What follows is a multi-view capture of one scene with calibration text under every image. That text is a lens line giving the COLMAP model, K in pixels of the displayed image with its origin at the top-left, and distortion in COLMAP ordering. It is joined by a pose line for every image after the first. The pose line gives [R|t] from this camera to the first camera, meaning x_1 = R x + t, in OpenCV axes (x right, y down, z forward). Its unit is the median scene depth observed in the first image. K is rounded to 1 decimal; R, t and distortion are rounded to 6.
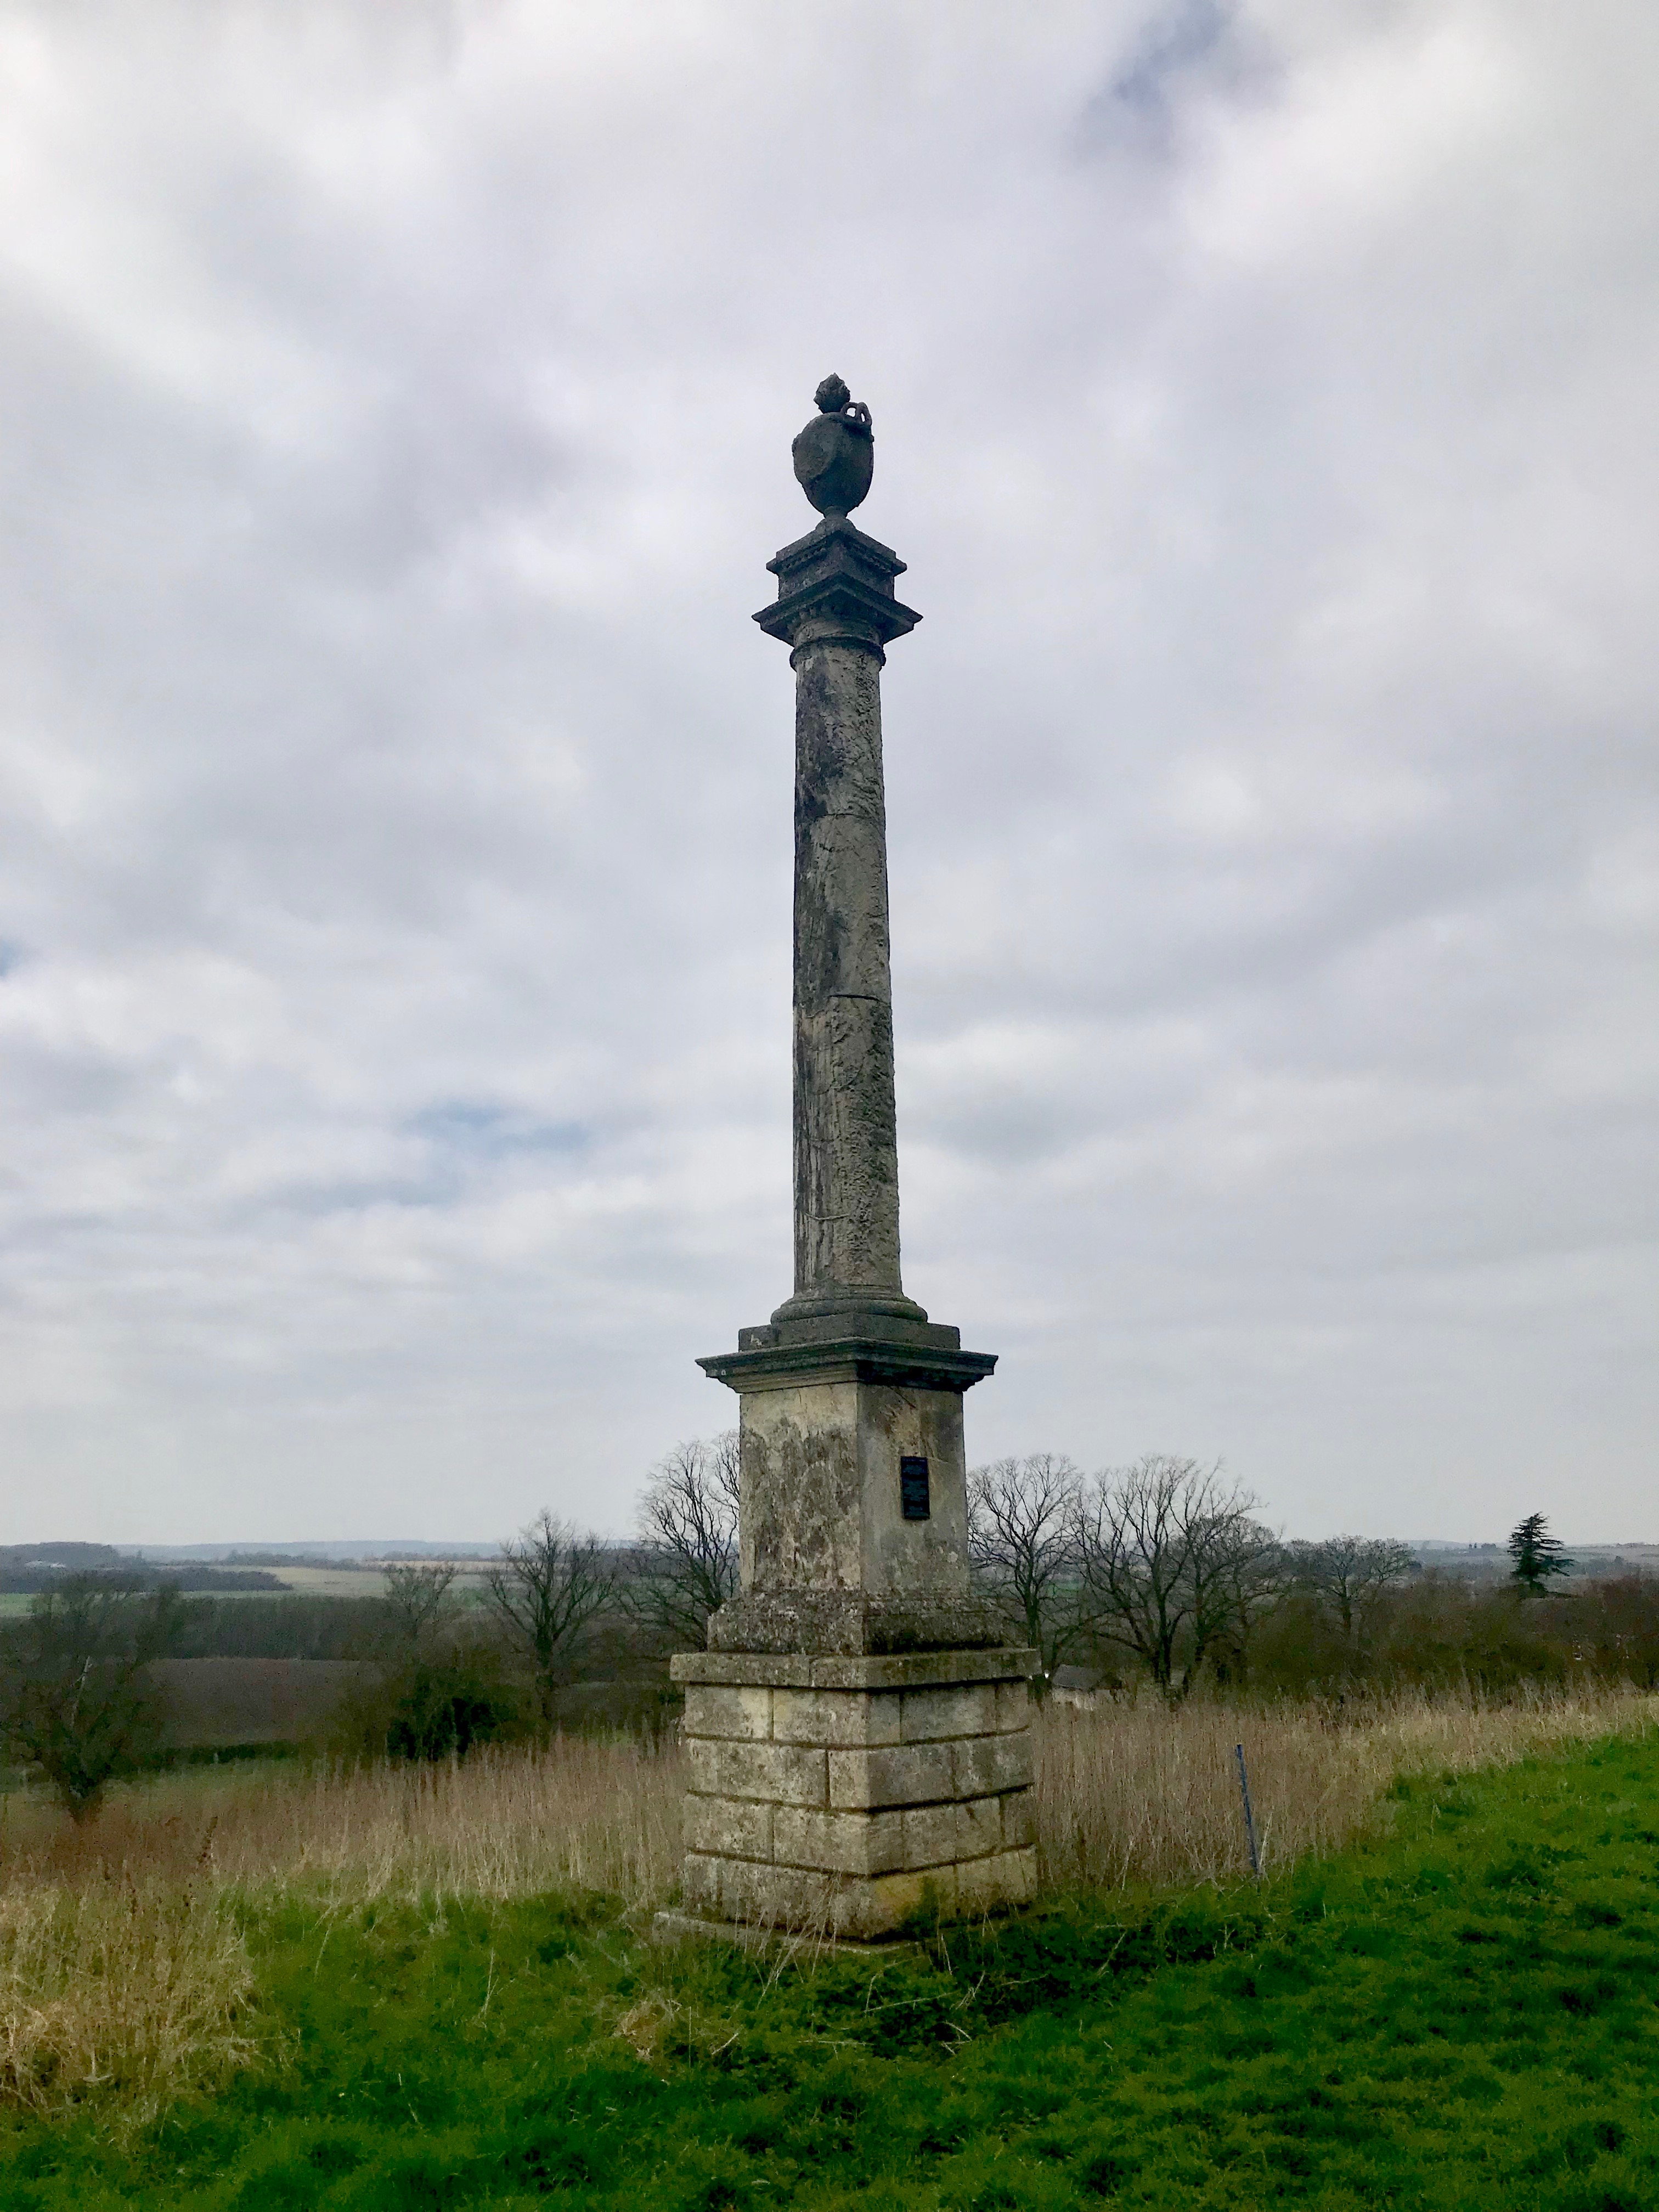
lens RADIAL K [[1797.5, 0, 825.9], [0, 1797.5, 1104.6], [0, 0, 1]] dist [0.010801, 0.001854]
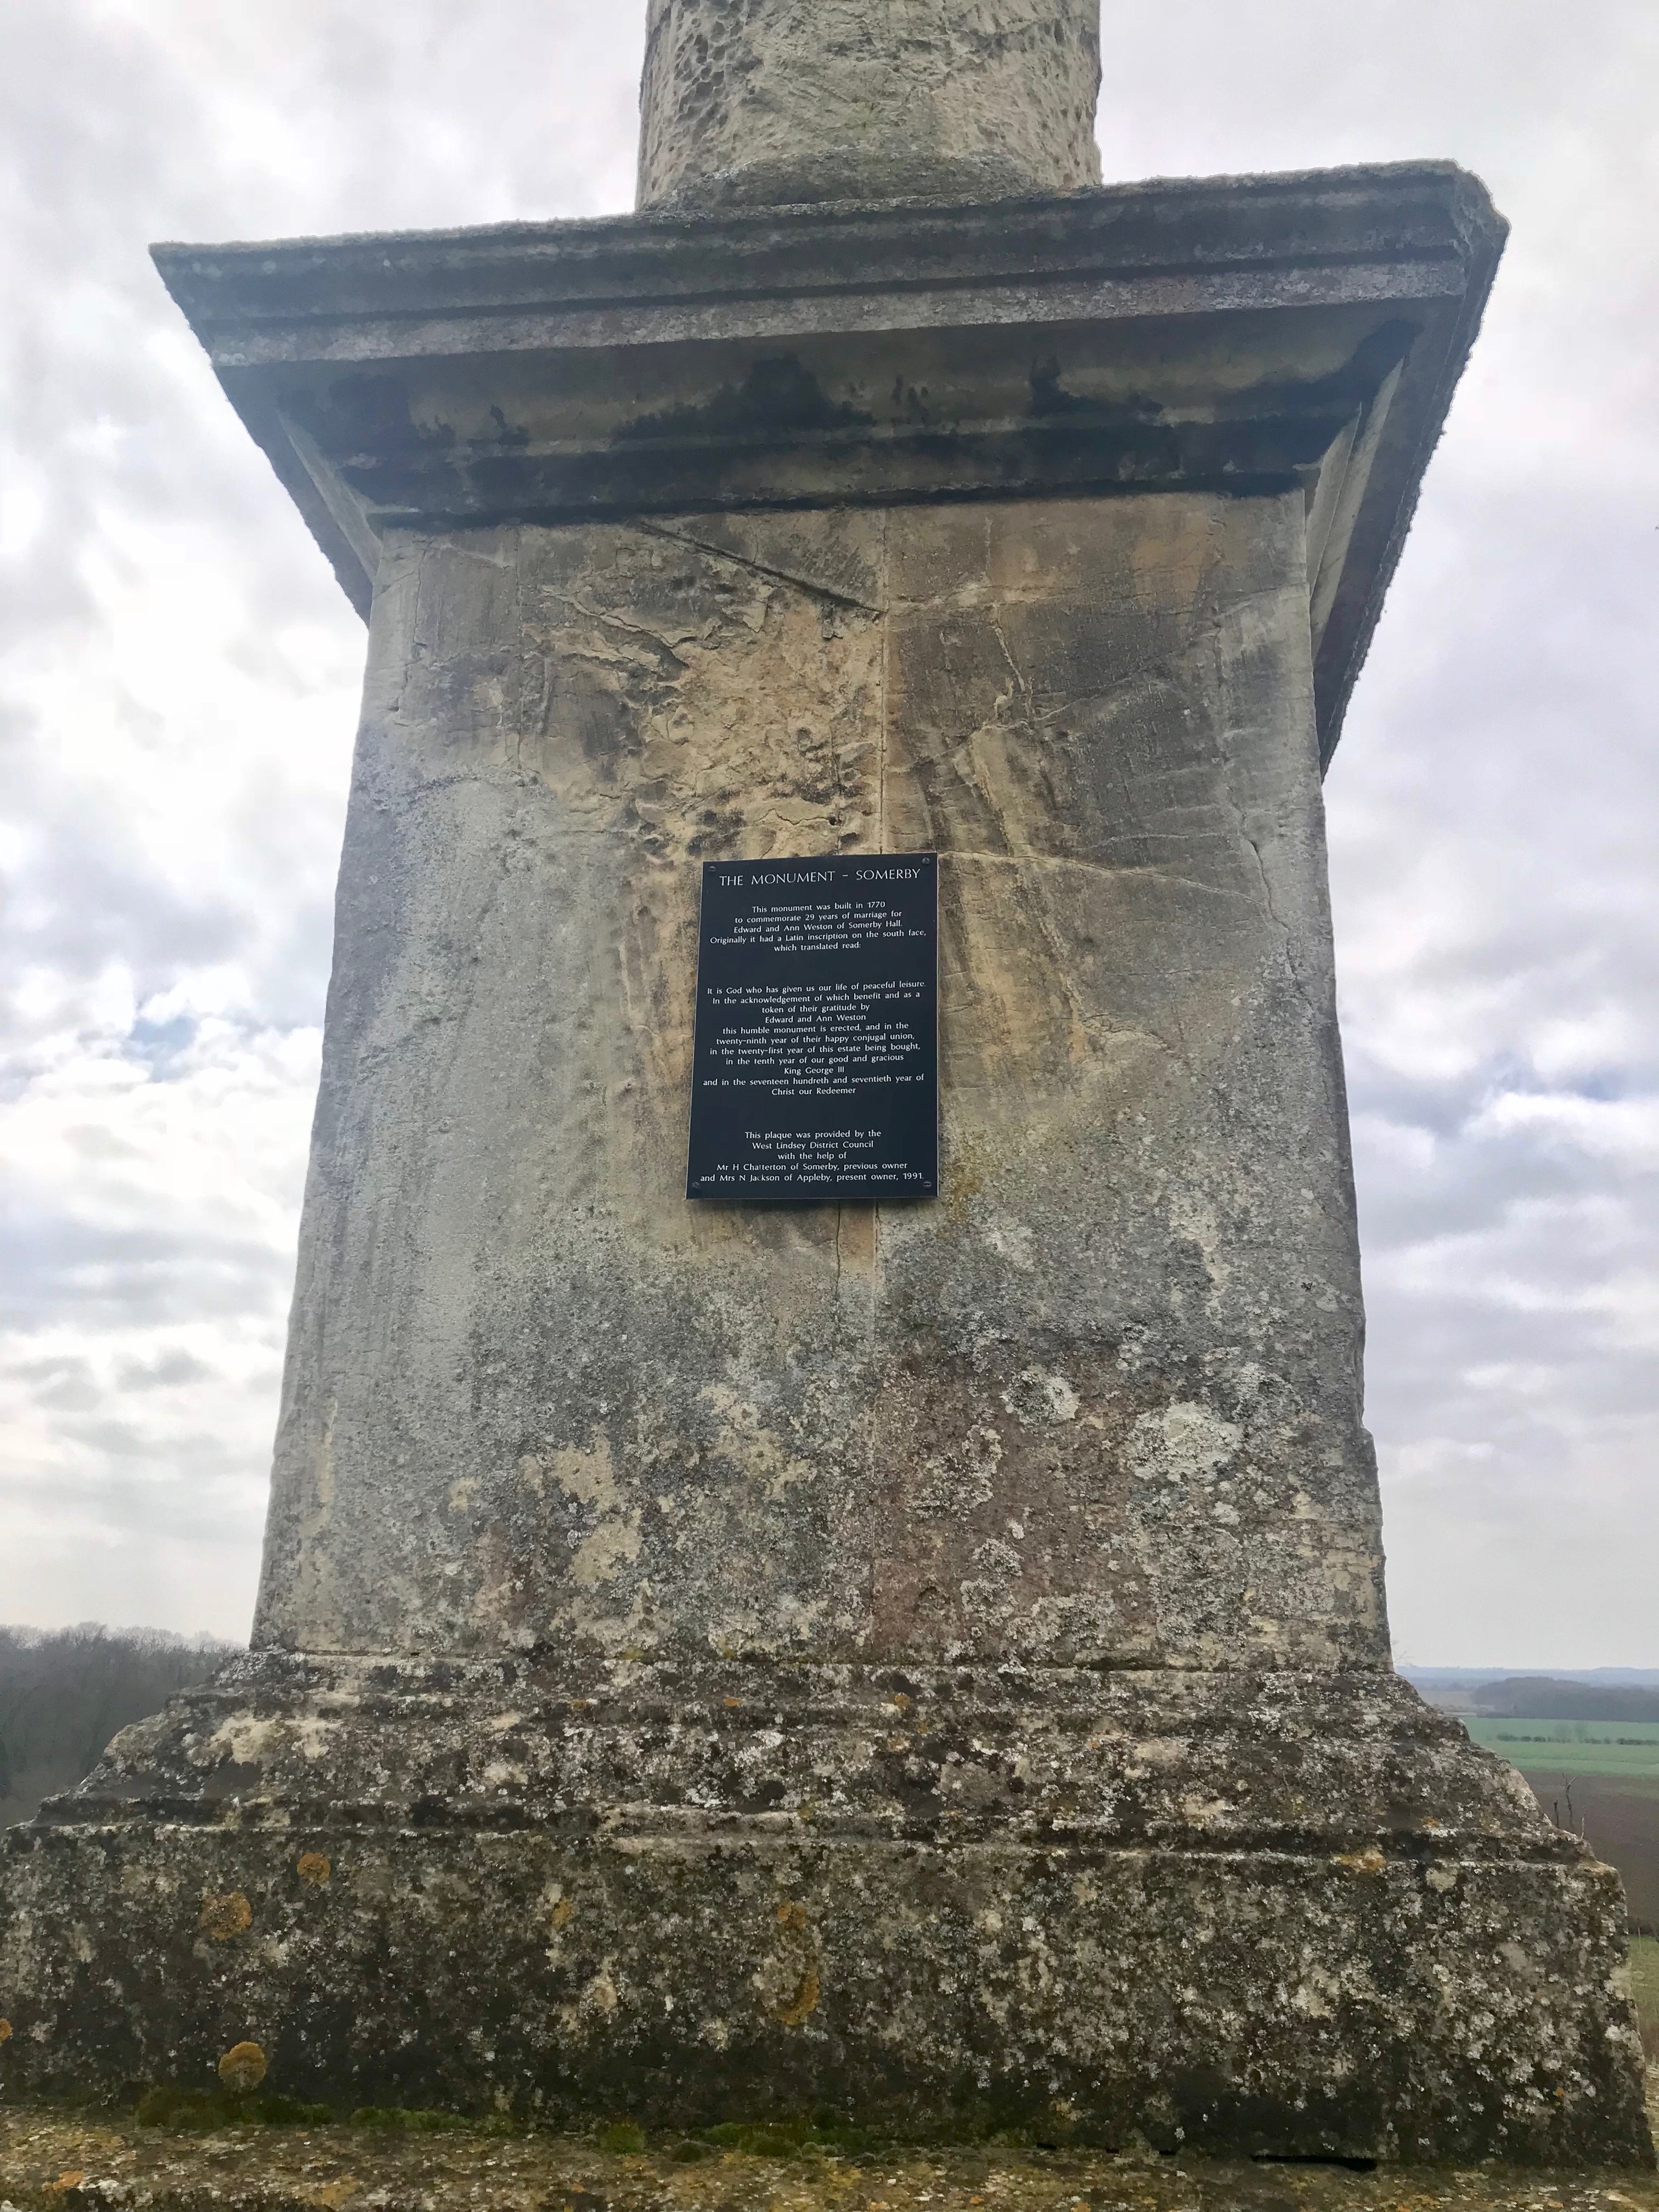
lens RADIAL K [[1797.5, 0, 828.1], [0, 1797.5, 1109.5], [0, 0, 1]] dist [0.010801, 0.001854]
pose [[0.600206, -0.217163, -0.769800, 0.172424], [0.184255, 0.974092, -0.131132, 0.239106], [0.778333, -0.063133, 0.624669, 0.886056]]
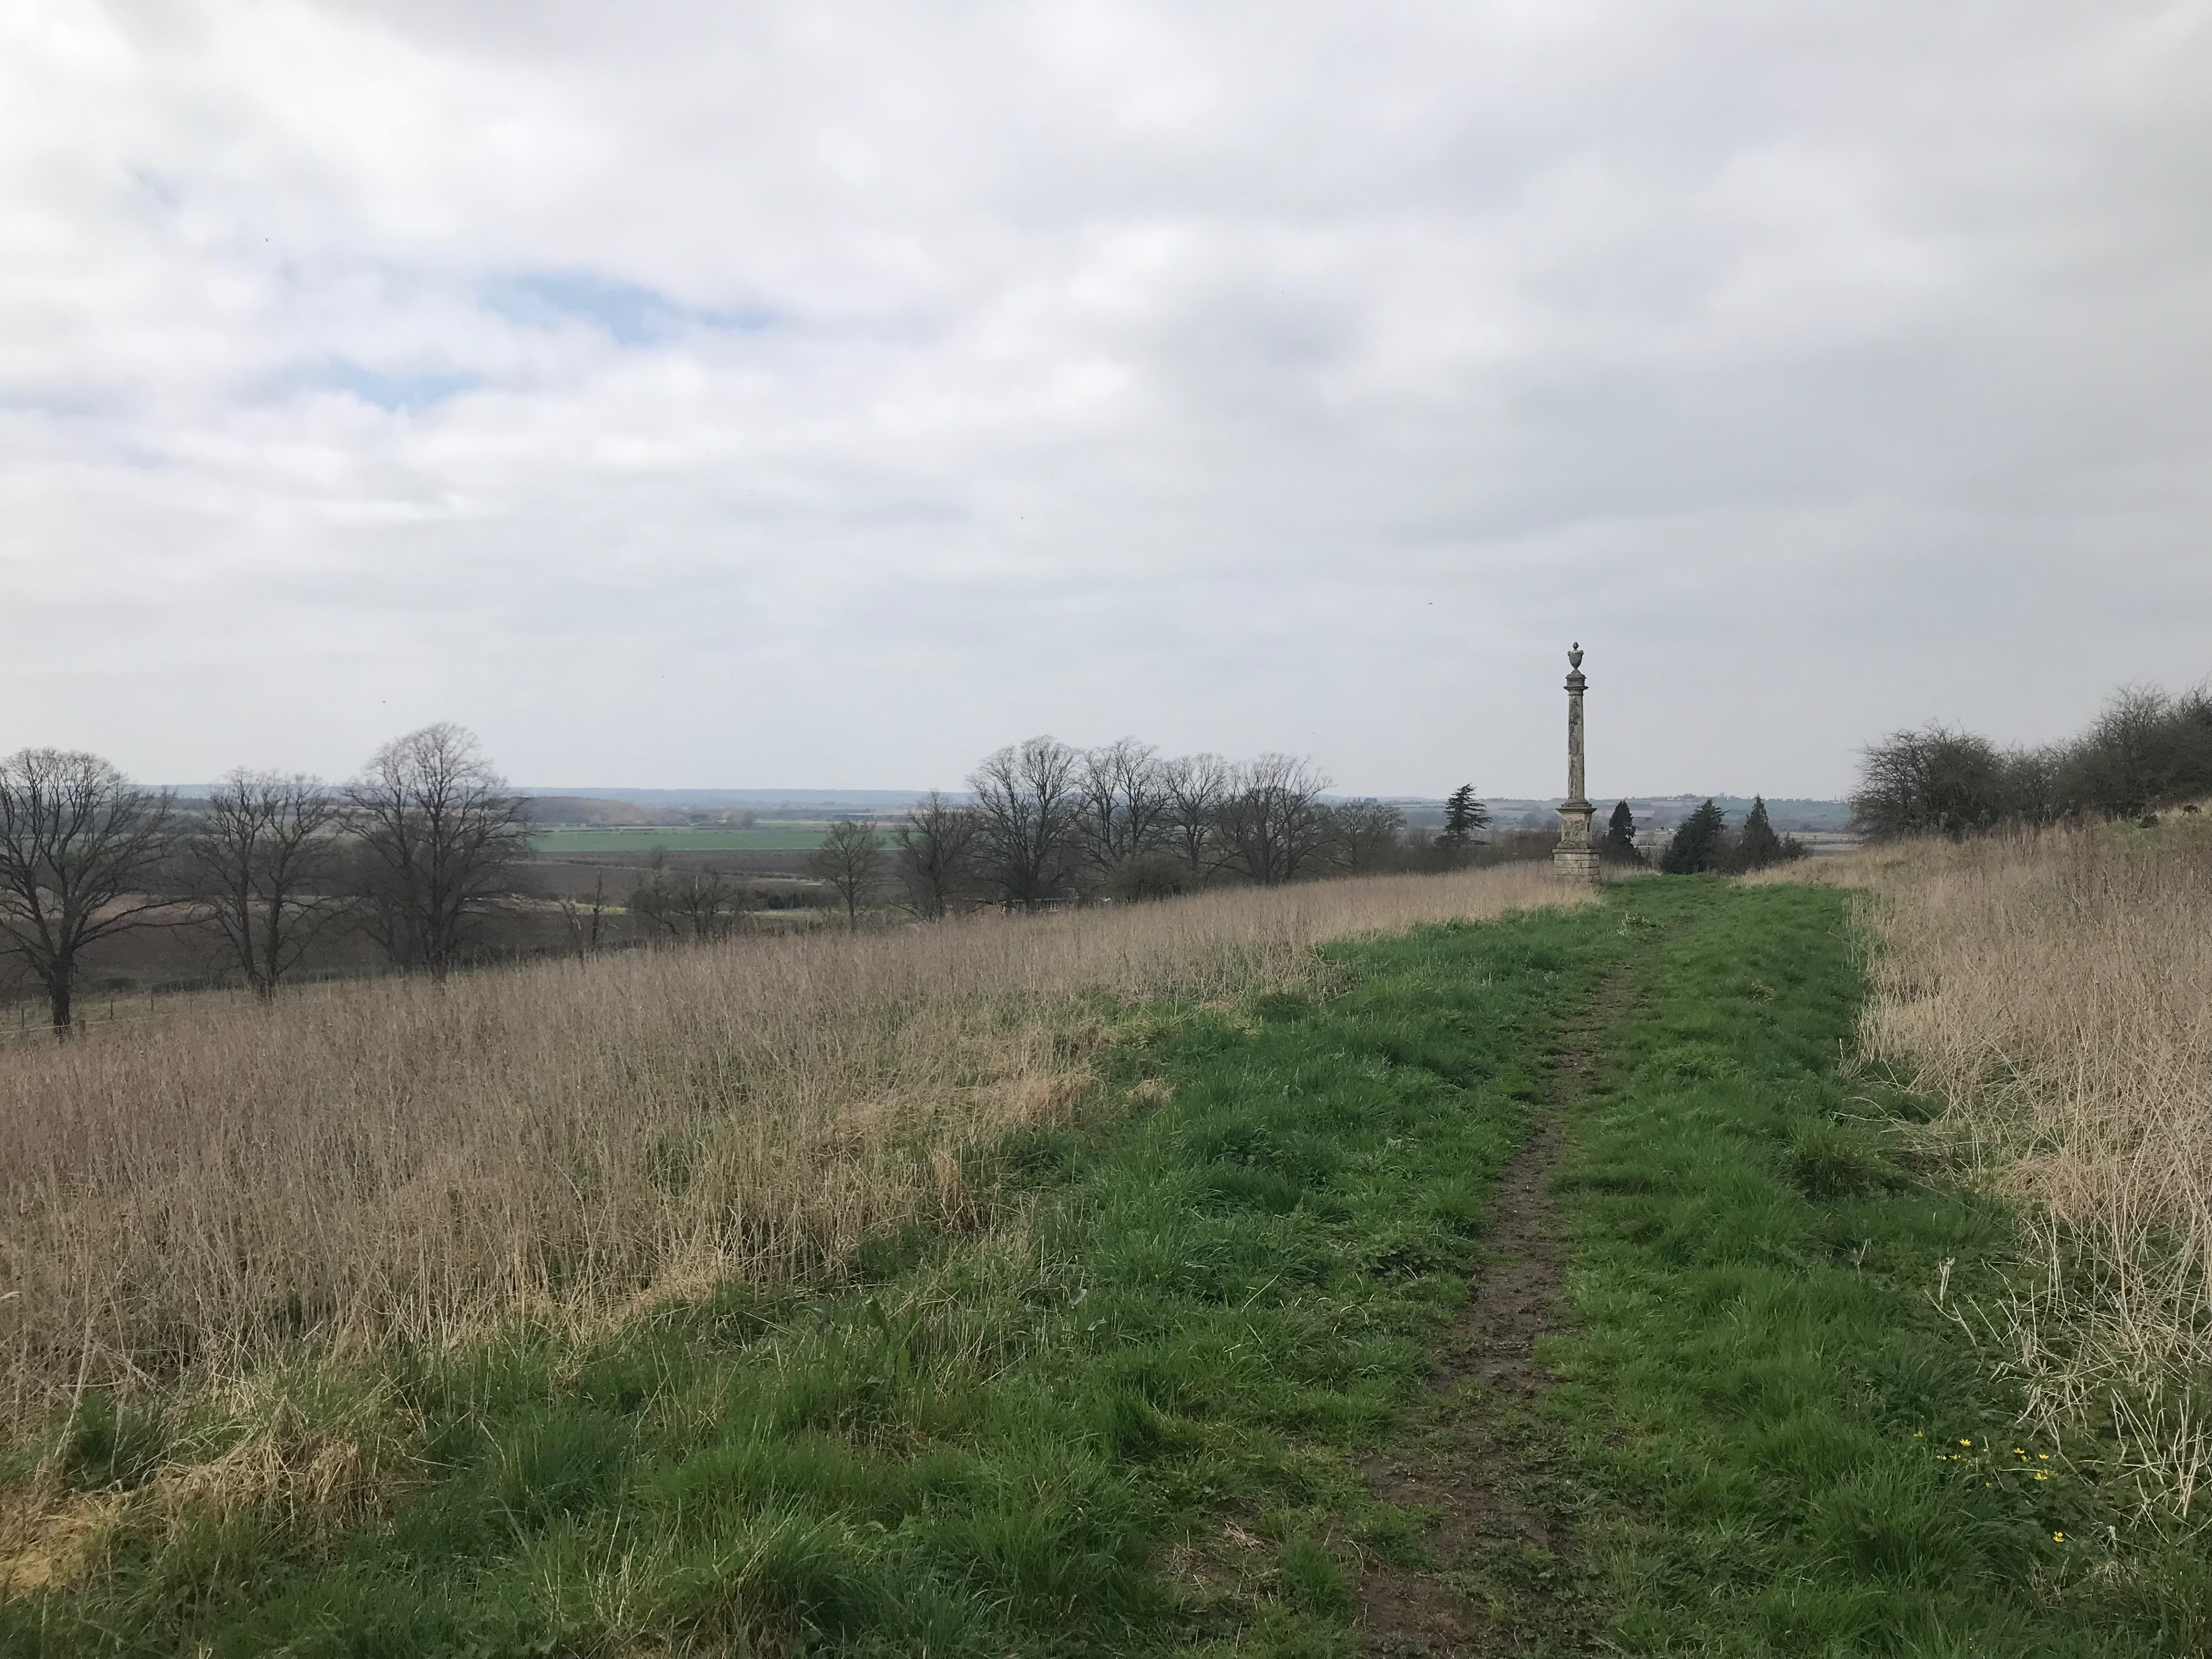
lens RADIAL K [[1797.5, 0, 1106.4], [0, 1797.5, 828.6], [0, 0, 1]] dist [0.010801, 0.001854]
pose [[0.980181, 0.001115, 0.198101, -3.054967], [-0.051530, 0.966997, 0.249522, -1.379345], [-0.191285, -0.254785, 0.947890, -5.093619]]
